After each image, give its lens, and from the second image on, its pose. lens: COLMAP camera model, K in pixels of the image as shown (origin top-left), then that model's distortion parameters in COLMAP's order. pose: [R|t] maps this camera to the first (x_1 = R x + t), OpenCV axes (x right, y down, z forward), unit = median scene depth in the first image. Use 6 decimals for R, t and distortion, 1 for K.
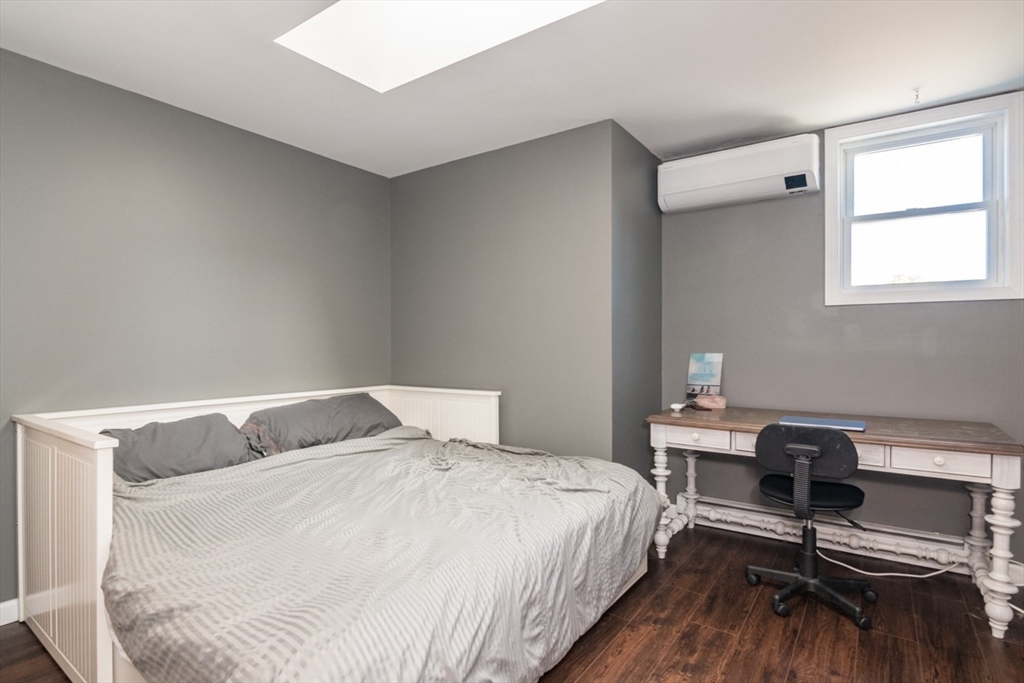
lens RADIAL K [[505.5, 0, 504.3], [0, 505.5, 347.3], [0, 0, 1]] dist [-0.009845, -0.000679]
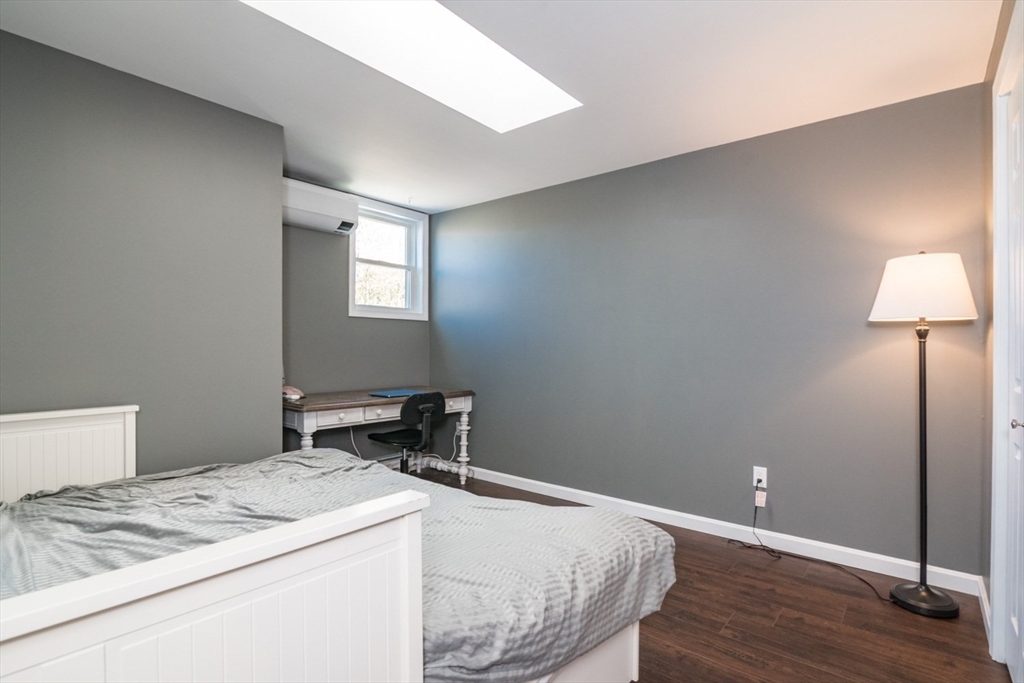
lens RADIAL K [[505.5, 0, 504.3], [0, 505.5, 347.3], [0, 0, 1]] dist [-0.009845, -0.000679]
pose [[0.069758, -0.001001, 0.997563, -0.832304], [-0.009233, 0.999956, 0.001649, -0.000760], [-0.997521, -0.009326, 0.069745, 0.499339]]
